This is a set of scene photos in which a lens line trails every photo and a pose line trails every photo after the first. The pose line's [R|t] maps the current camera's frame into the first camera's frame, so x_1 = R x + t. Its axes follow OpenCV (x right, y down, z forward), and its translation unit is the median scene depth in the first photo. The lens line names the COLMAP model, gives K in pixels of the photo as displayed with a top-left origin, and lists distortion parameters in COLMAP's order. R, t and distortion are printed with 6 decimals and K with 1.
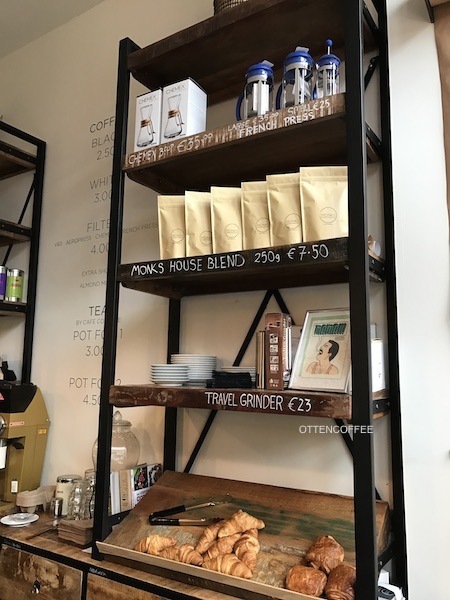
lens RADIAL K [[489.7, 0, 223.3], [0, 489.7, 301.3], [0, 0, 1]] dist [-0.017040, 0.014917]
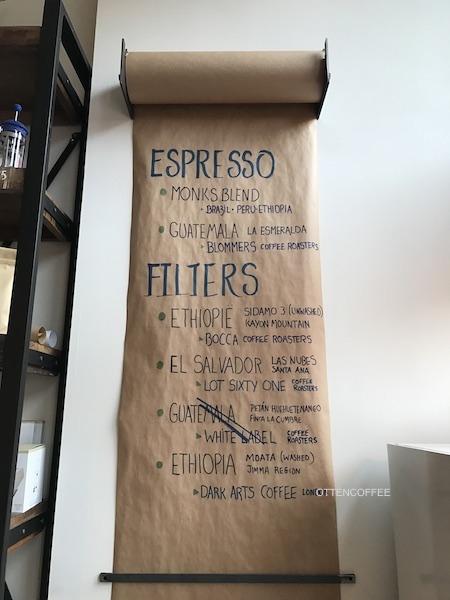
lens RADIAL K [[489.7, 0, 225.8], [0, 489.7, 300.2], [0, 0, 1]] dist [-0.017040, 0.014917]
pose [[0.849130, 0.109247, 0.516763, 0.120926], [-0.068078, 0.992852, -0.098033, -0.122170], [-0.523779, 0.048063, 0.850497, 0.058781]]
